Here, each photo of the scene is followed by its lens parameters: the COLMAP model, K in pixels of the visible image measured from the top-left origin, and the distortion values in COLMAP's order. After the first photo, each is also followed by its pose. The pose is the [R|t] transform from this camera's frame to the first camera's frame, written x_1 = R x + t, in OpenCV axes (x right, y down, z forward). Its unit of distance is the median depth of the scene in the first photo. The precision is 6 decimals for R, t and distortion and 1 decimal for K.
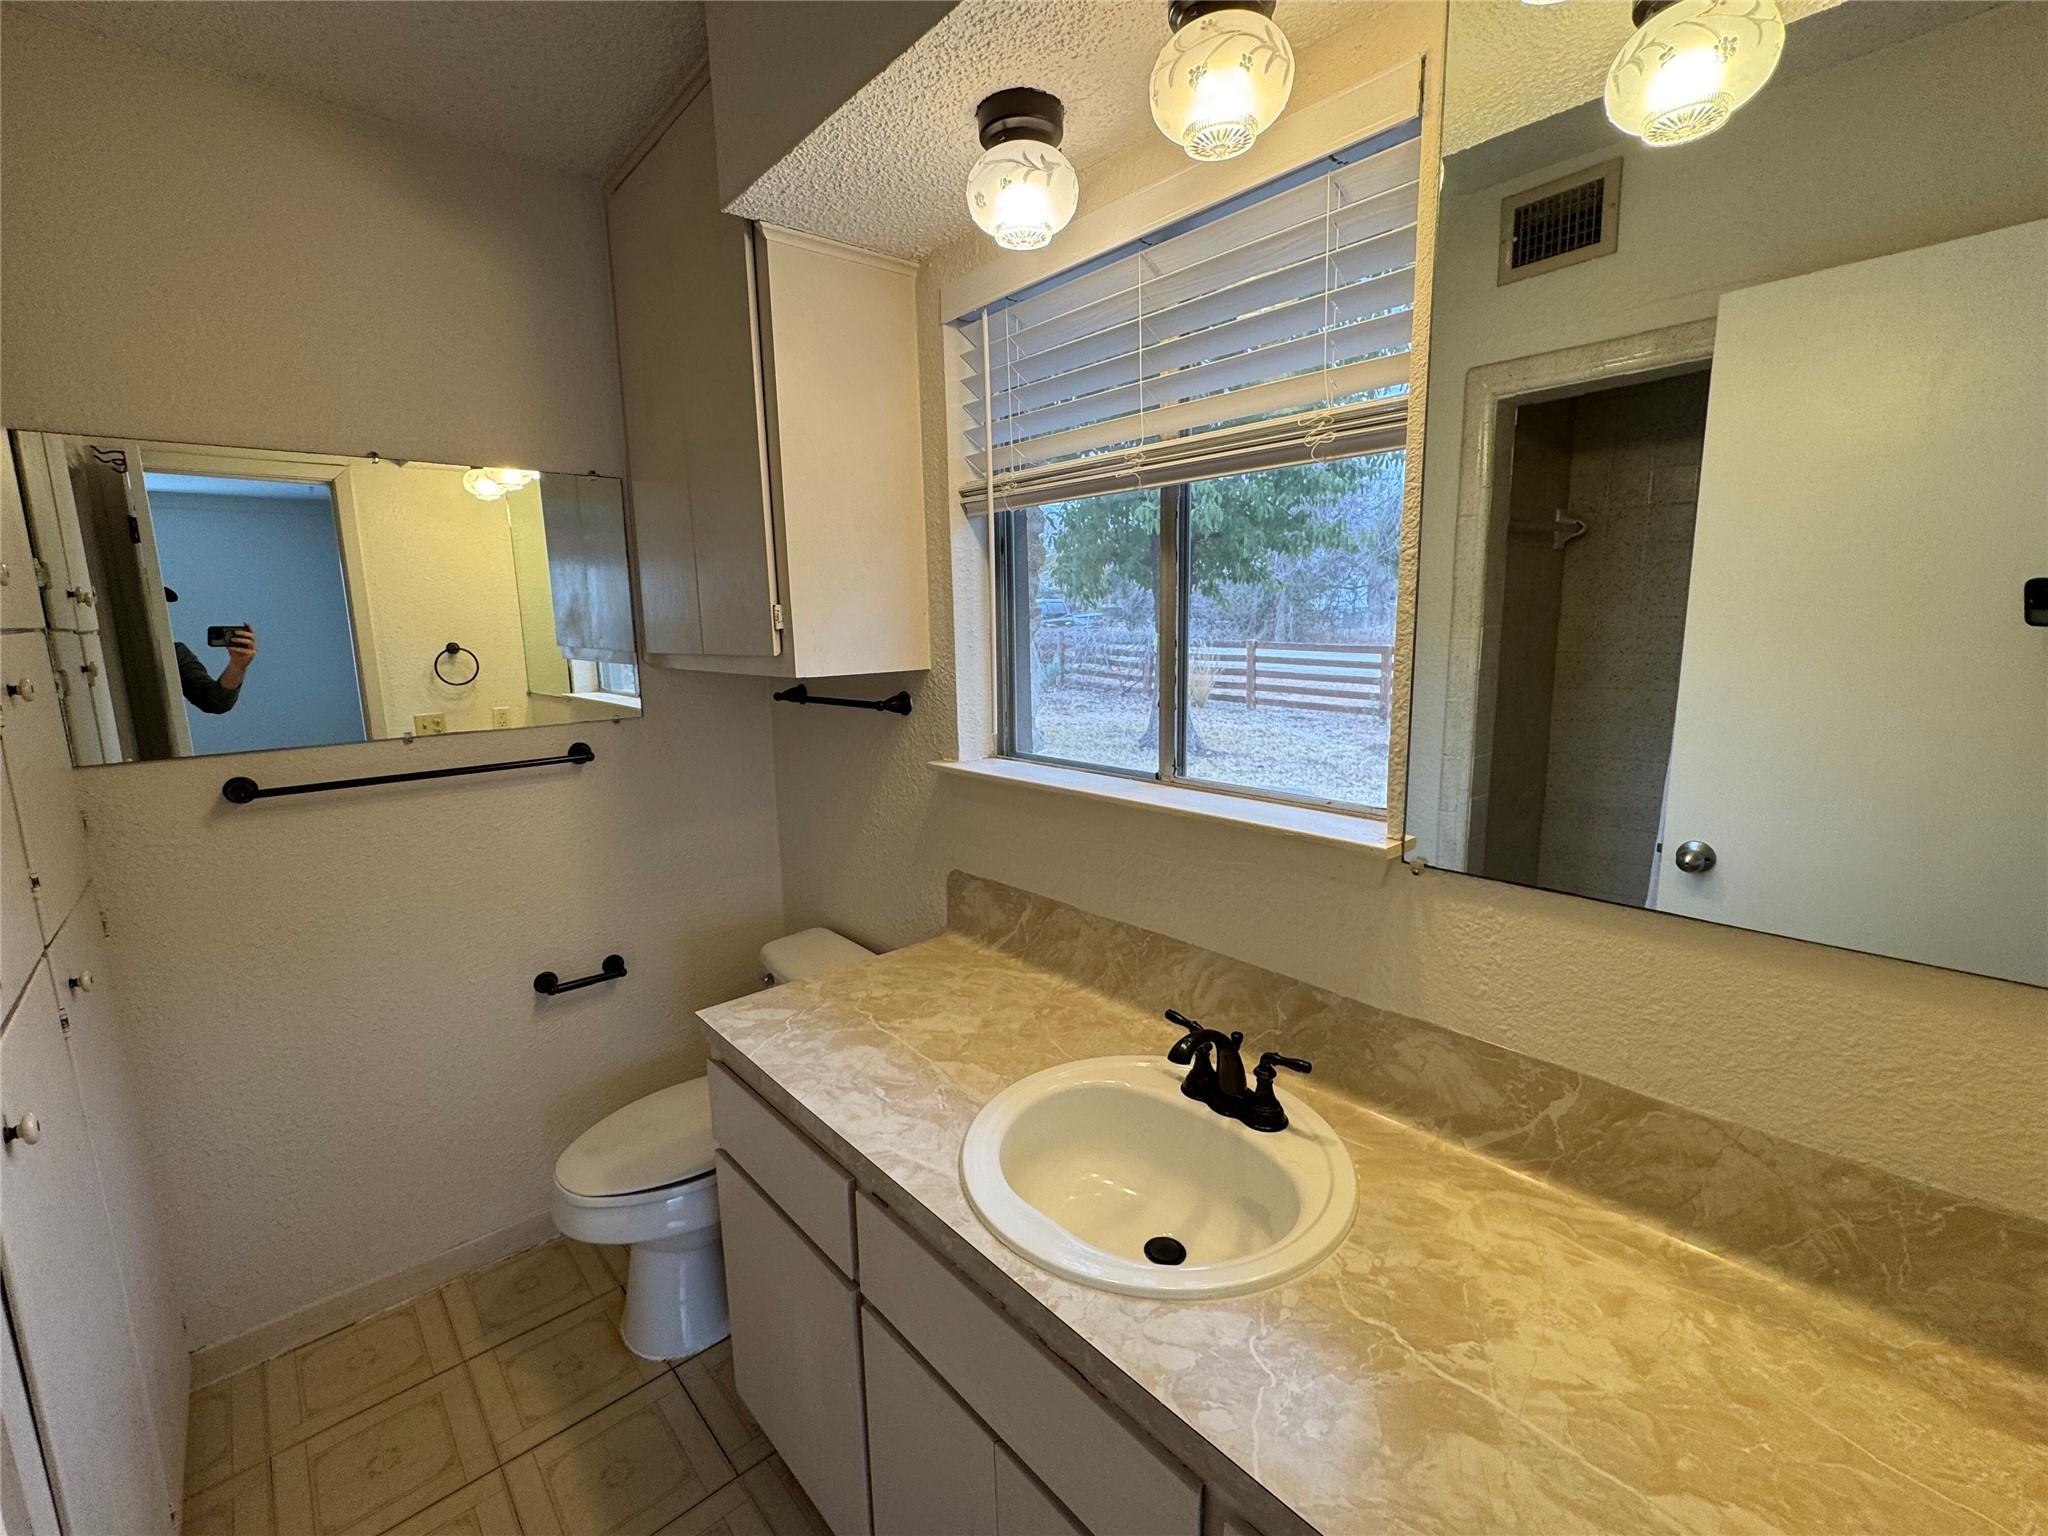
lens RADIAL K [[885.4, 0, 1020.6], [0, 885.4, 761.7], [0, 0, 1]] dist [0.000381, -0.000525]
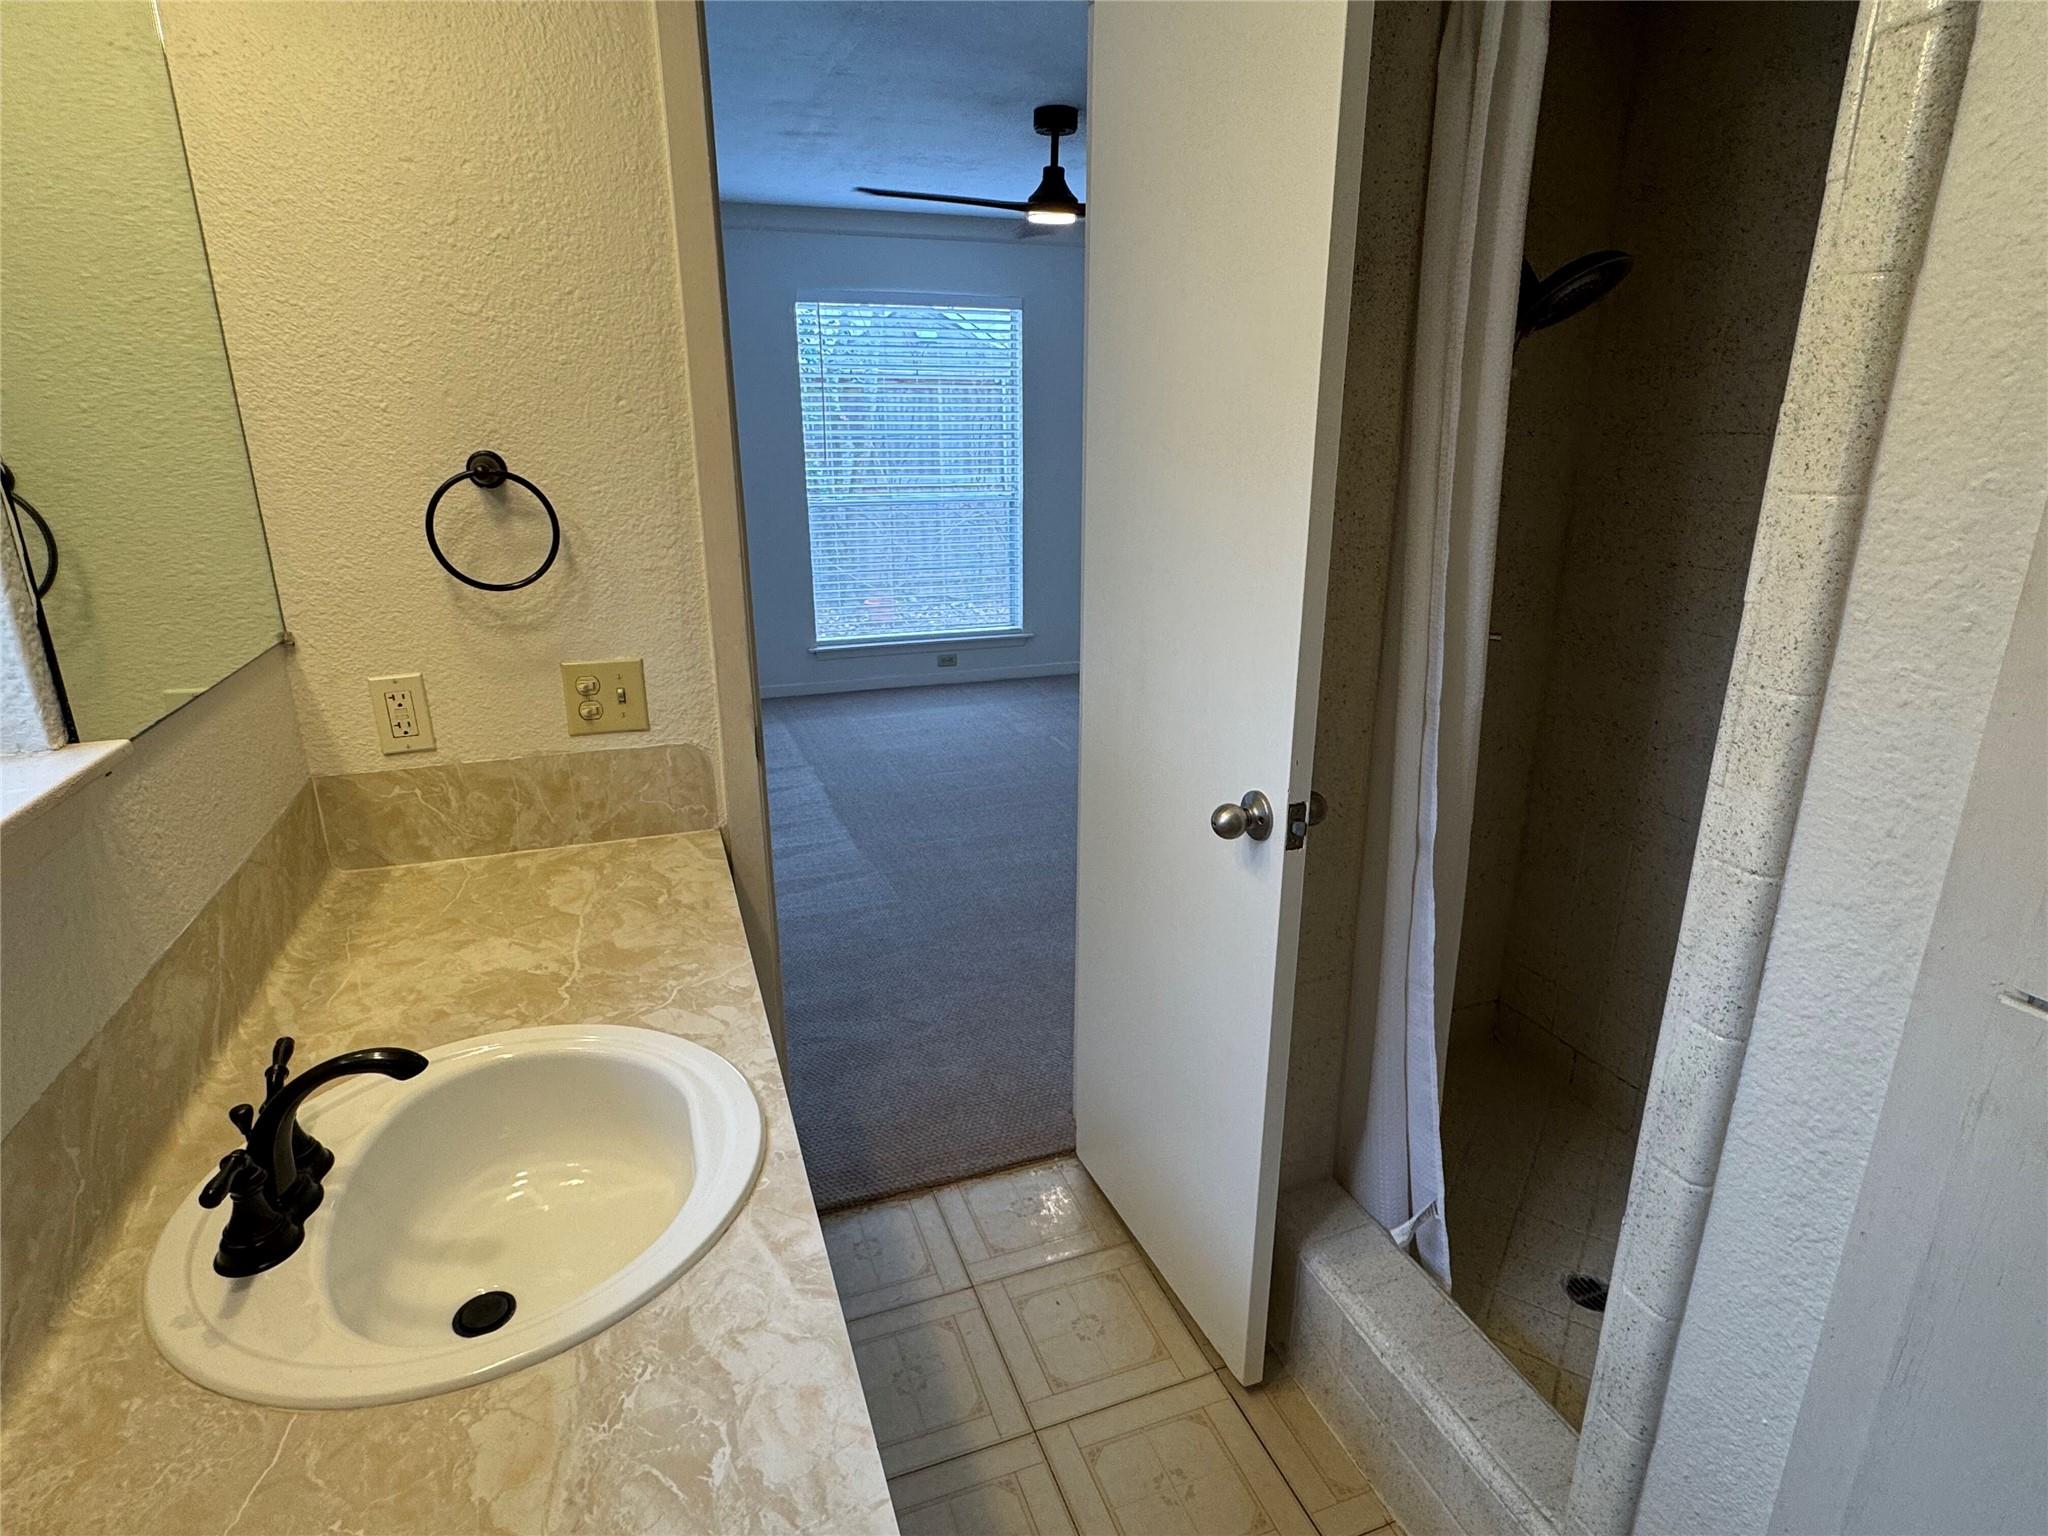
lens RADIAL K [[1051.1, 0, 1023.1], [0, 1051.1, 759.3], [0, 0, 1]] dist [-0.002628, 0.000382]
pose [[-0.929600, -0.089410, 0.357562, -0.643085], [0.082363, 0.895203, 0.437981, -0.230686], [-0.359250, 0.436597, -0.824817, 1.723566]]
